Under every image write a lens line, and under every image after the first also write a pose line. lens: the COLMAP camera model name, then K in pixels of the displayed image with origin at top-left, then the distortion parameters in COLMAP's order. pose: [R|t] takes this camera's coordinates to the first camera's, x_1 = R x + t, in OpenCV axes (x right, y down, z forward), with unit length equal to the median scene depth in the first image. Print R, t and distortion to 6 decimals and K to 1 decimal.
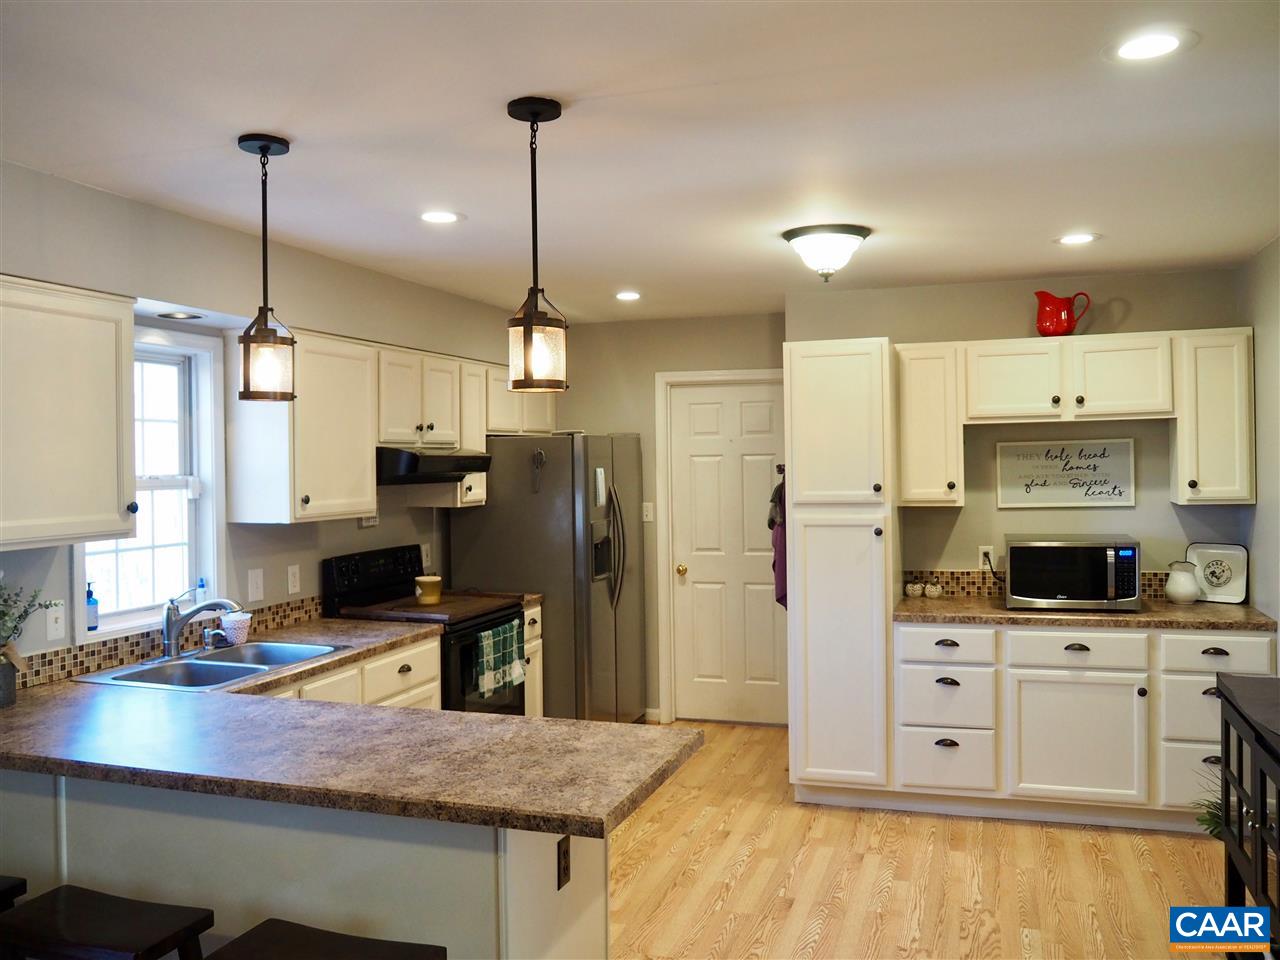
lens RADIAL K [[1067.2, 0, 638.2], [0, 1067.2, 470.2], [0, 0, 1]] dist [-0.051022, 0.003961]
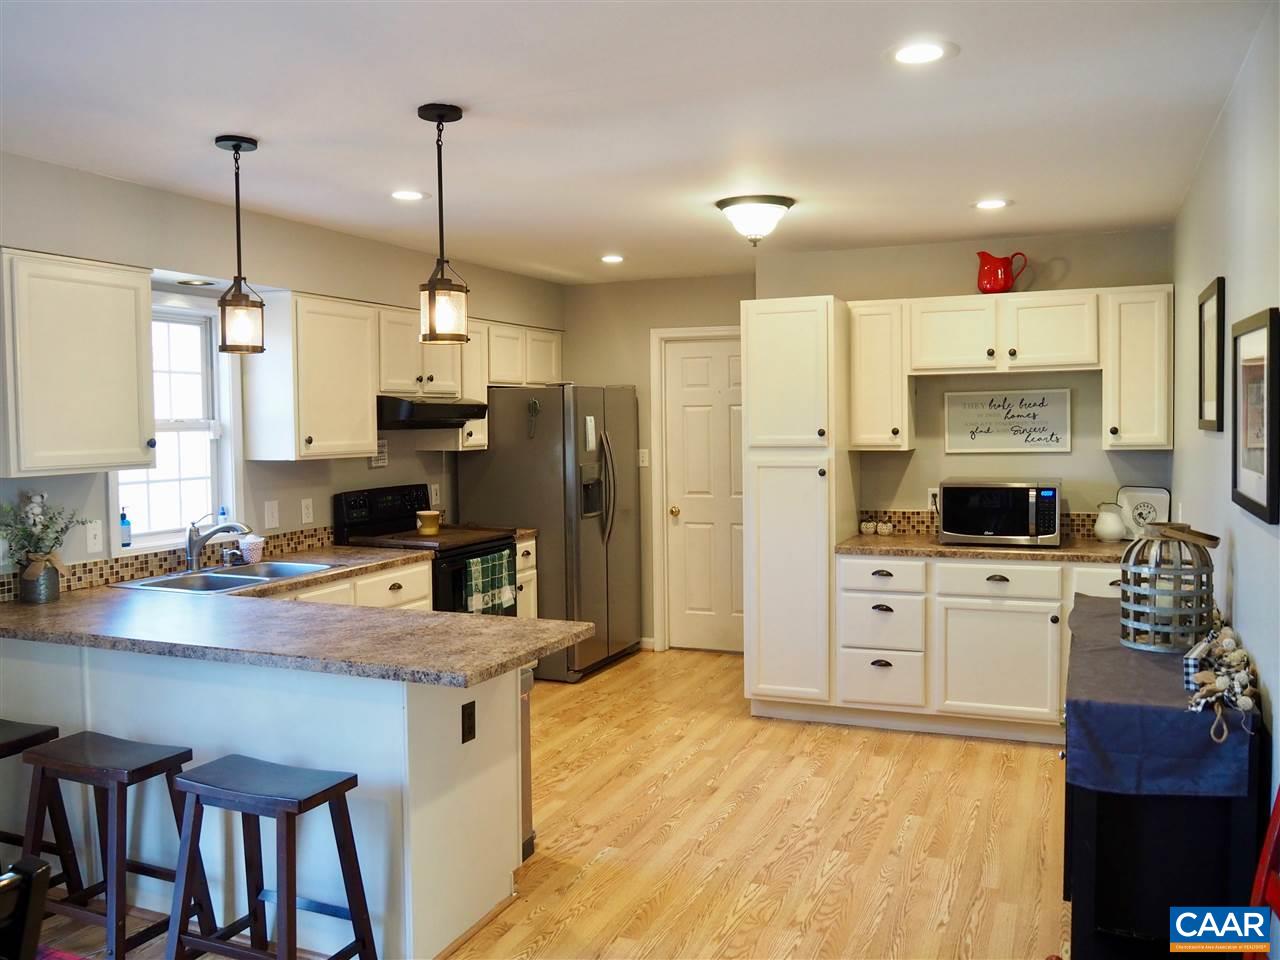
lens RADIAL K [[1067.2, 0, 639.5], [0, 1067.2, 479.6], [0, 0, 1]] dist [-0.051022, 0.003961]
pose [[0.997069, 0.006383, -0.076242, 0.123261], [-0.002753, 0.998862, 0.047619, 0.013090], [0.076459, -0.047270, 0.995952, -0.119503]]
